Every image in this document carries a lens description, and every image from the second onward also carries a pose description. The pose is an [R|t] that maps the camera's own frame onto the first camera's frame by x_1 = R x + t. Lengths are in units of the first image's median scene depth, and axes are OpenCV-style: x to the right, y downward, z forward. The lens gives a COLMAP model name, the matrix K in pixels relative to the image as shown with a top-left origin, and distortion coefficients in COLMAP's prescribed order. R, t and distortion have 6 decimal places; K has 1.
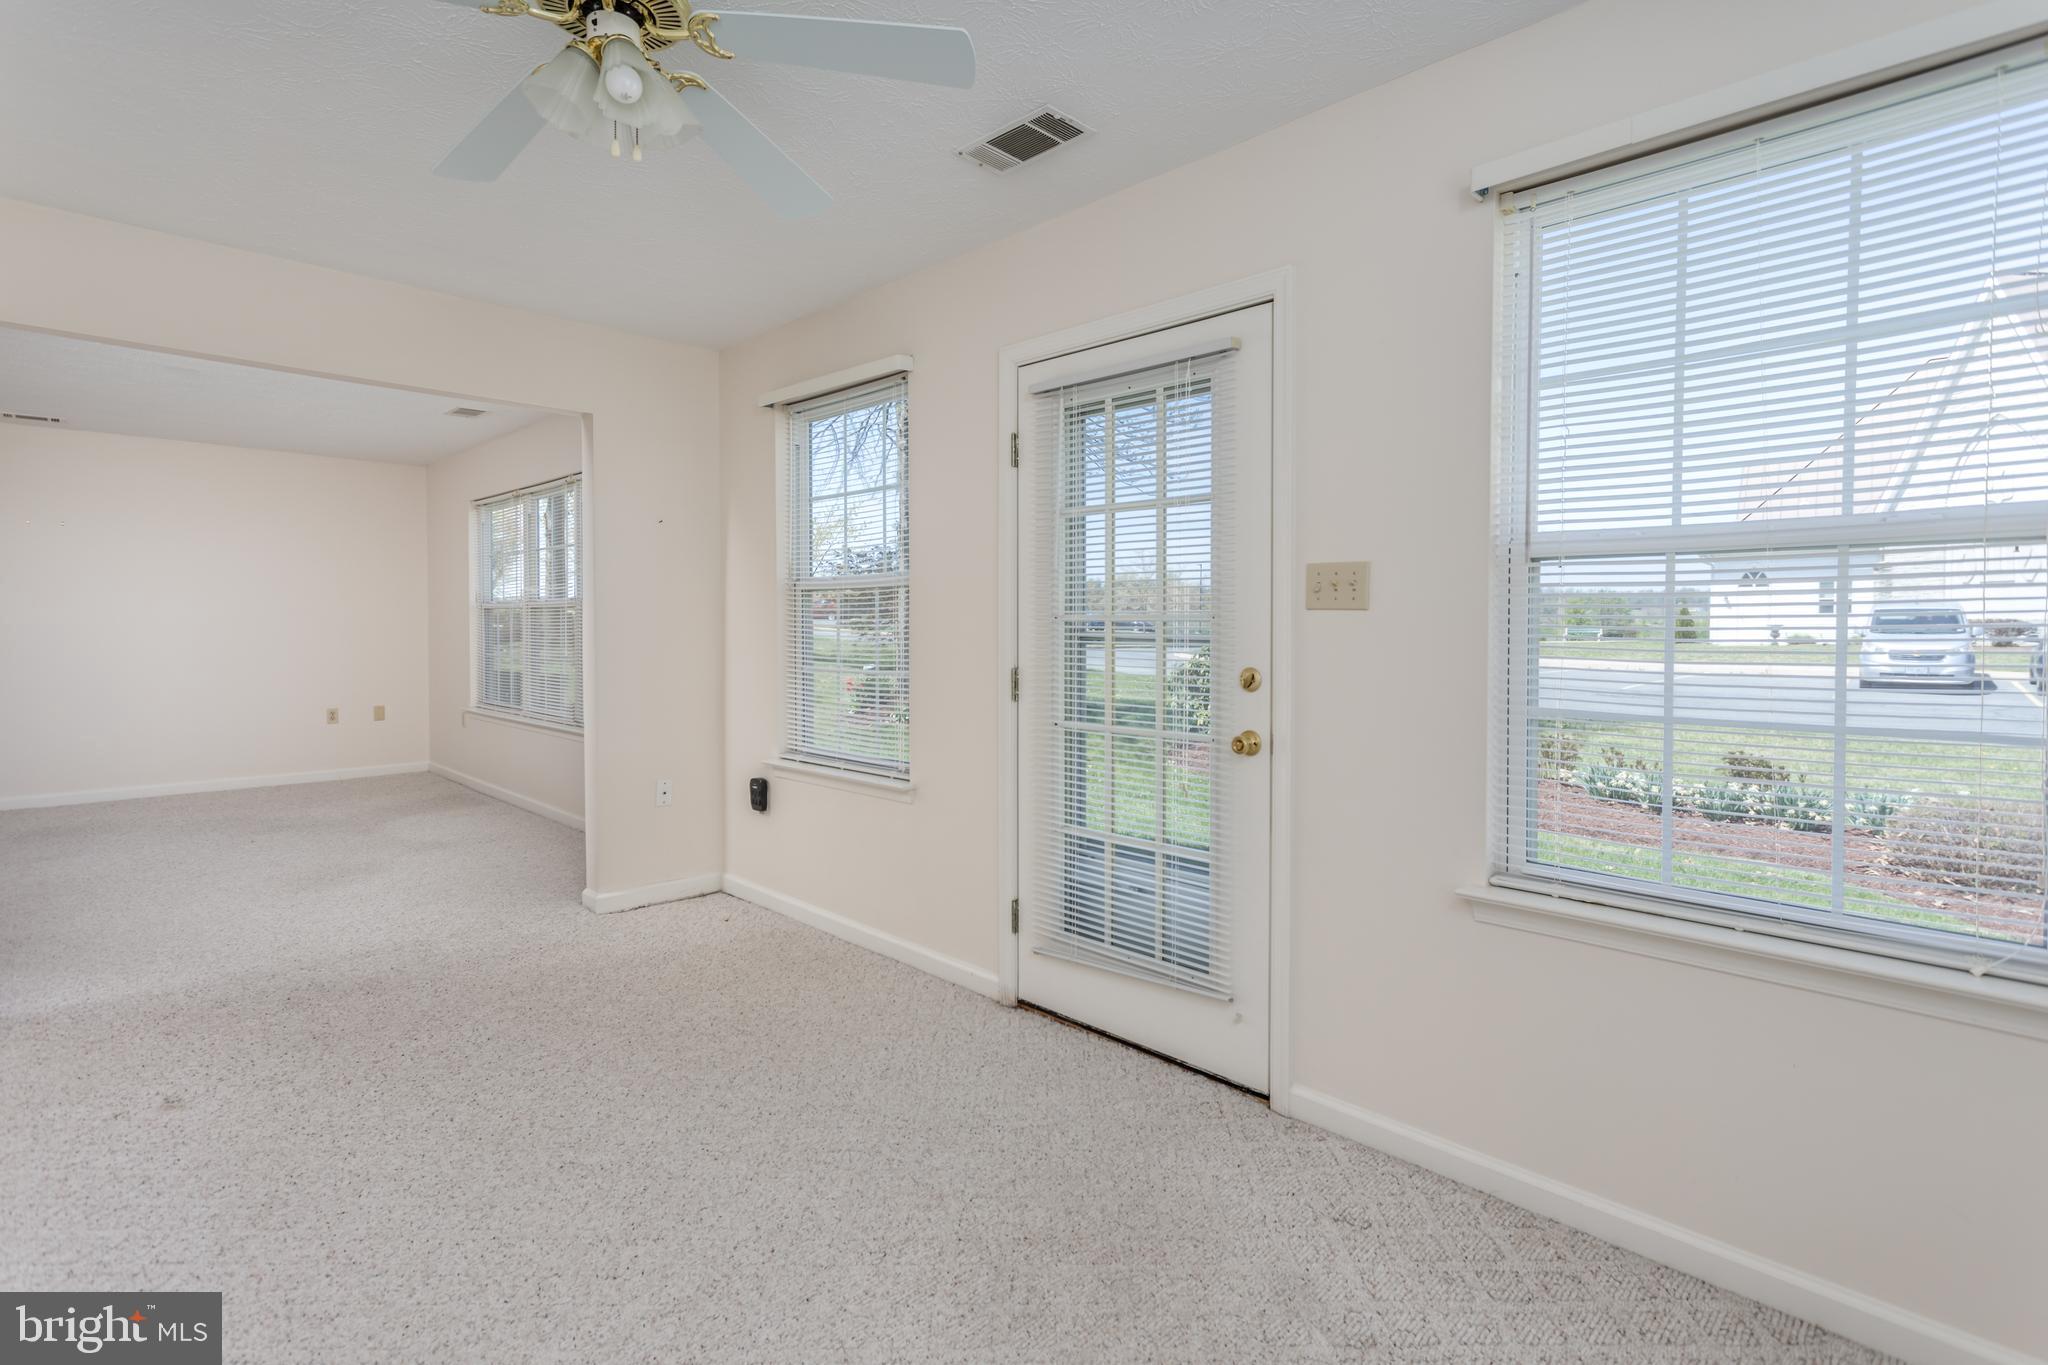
lens RADIAL K [[992.0, 0, 1016.8], [0, 992.0, 629.6], [0, 0, 1]] dist [0.002739, 0.000088]
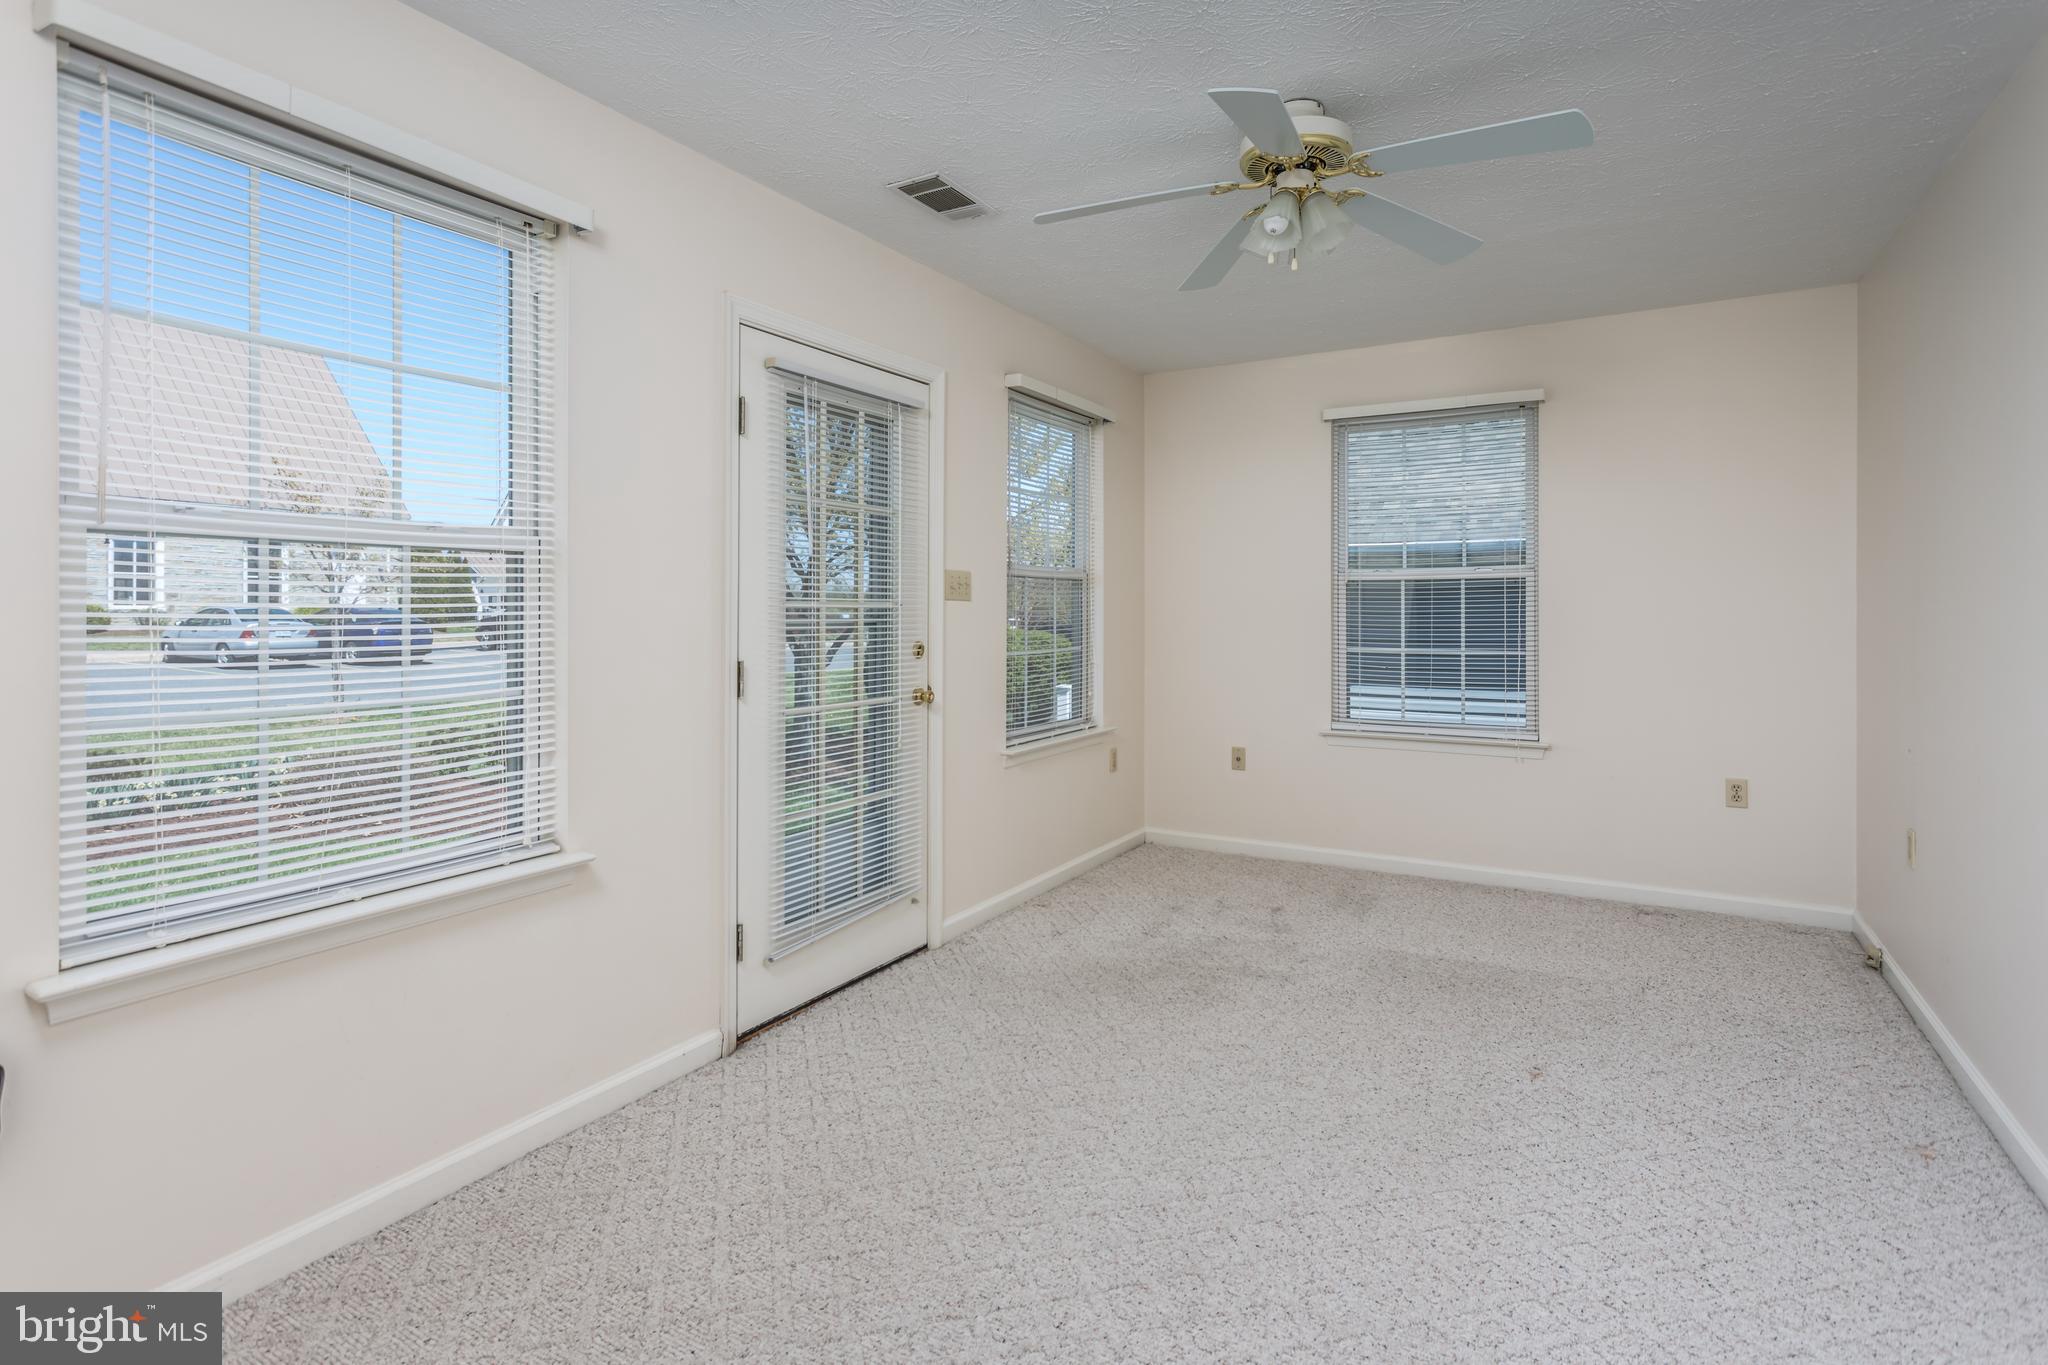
lens RADIAL K [[966.2, 0, 1057.1], [0, 966.2, 593.4], [0, 0, 1]] dist [0.002351, 0.000189]
pose [[-0.266012, 0.012258, 0.963892, -0.976341], [0.007338, 0.999916, -0.010691, -0.011718], [-0.963942, 0.004229, -0.266079, 1.025406]]
